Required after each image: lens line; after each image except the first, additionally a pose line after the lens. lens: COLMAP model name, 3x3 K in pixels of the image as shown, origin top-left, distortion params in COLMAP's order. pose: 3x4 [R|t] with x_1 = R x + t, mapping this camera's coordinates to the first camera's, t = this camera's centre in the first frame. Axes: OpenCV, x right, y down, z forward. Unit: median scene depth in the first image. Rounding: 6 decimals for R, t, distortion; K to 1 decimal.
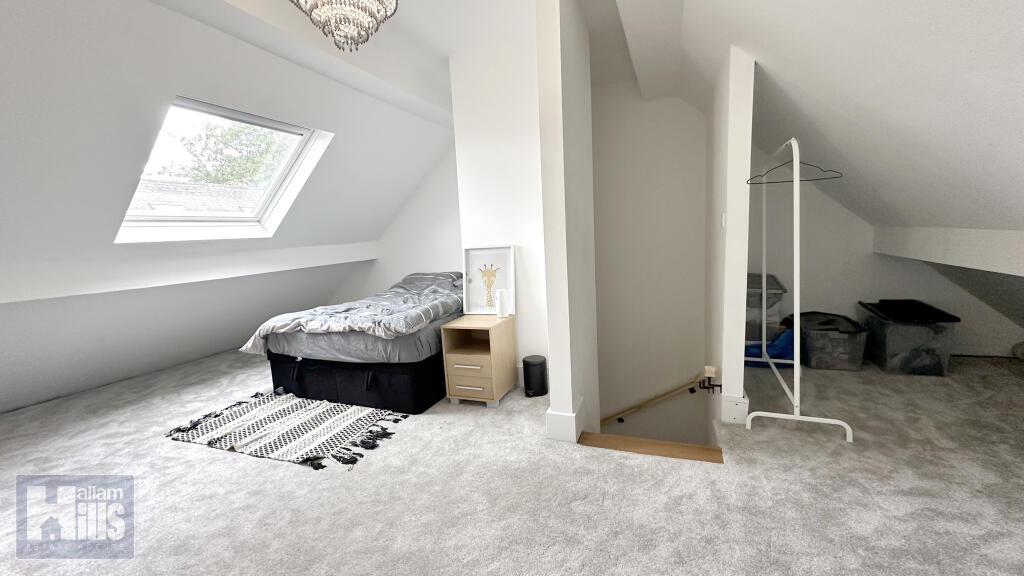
lens RADIAL K [[407.0, 0, 512.0], [0, 407.0, 288.0], [0, 0, 1]] dist [-0.001029, -0.000086]
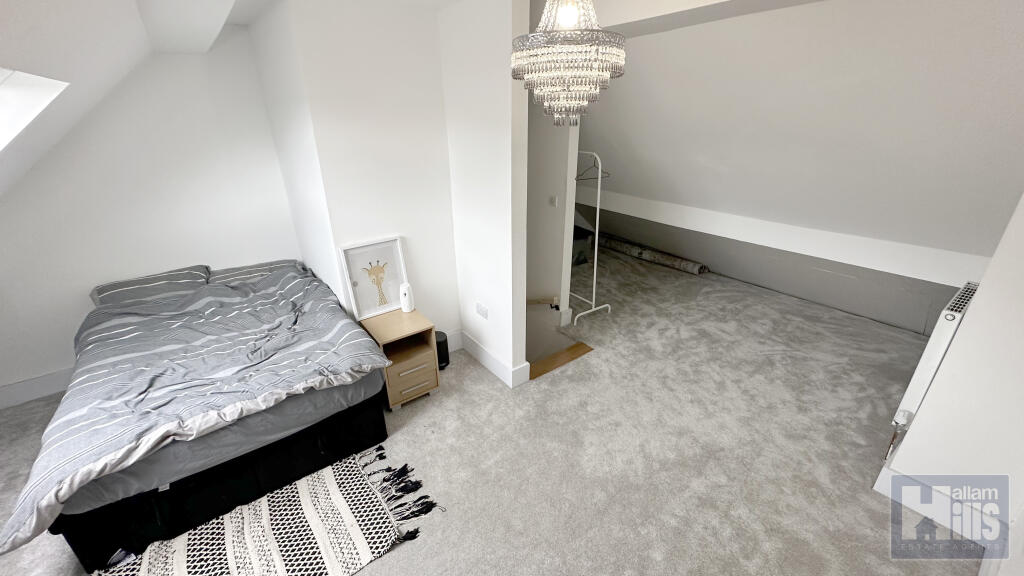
lens RADIAL K [[404.2, 0, 512.0], [0, 404.2, 288.0], [0, 0, 1]] dist [0.000419, -0.000029]
pose [[0.521926, -0.295171, 0.800292, -0.751222], [0.093799, 0.952390, 0.290096, -0.275926], [-0.847818, -0.076342, 0.524763, 0.298377]]
